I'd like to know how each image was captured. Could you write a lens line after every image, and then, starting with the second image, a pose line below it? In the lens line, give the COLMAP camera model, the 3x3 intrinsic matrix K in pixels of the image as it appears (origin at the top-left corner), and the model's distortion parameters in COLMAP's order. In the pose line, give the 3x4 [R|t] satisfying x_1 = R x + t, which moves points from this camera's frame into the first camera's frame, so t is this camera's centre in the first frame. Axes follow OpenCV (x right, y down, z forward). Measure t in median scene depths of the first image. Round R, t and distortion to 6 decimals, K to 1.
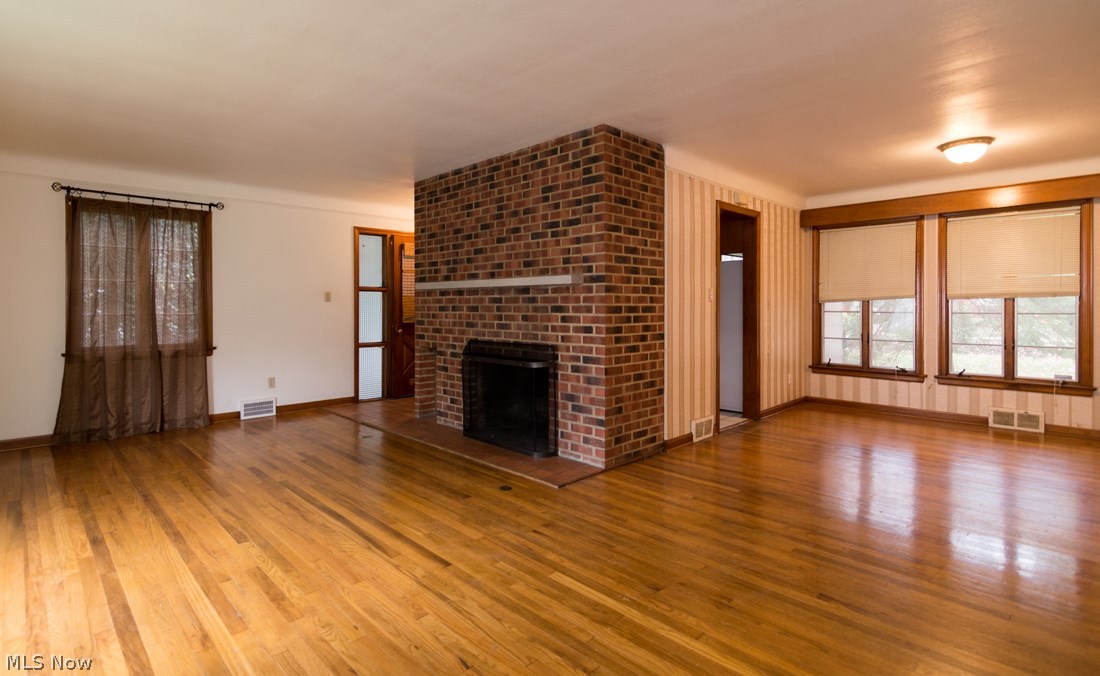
lens RADIAL K [[579.8, 0, 549.2], [0, 579.8, 337.0], [0, 0, 1]] dist [-0.015191, 0.000320]
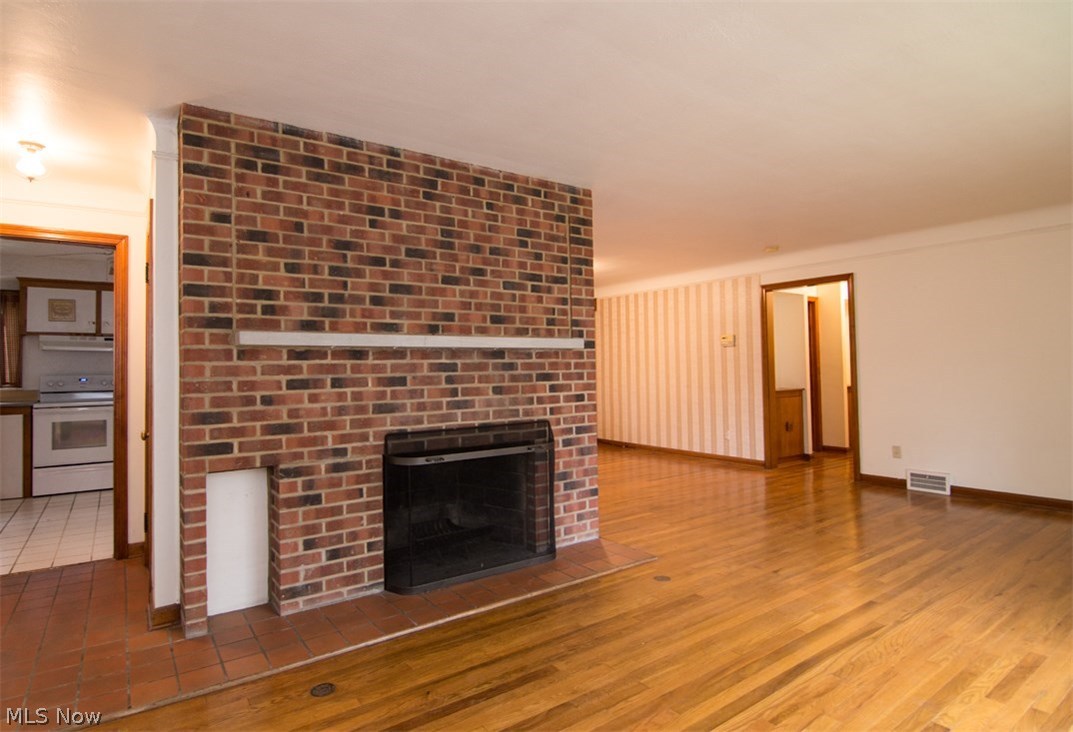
lens RADIAL K [[580.8, 0, 534.6], [0, 580.8, 364.3], [0, 0, 1]] dist [-0.011621, -0.003519]
pose [[0.120743, -0.002015, 0.992682, -0.836043], [0.063383, 0.997973, -0.005684, -0.062890], [-0.990658, 0.063606, 0.120626, 0.910074]]
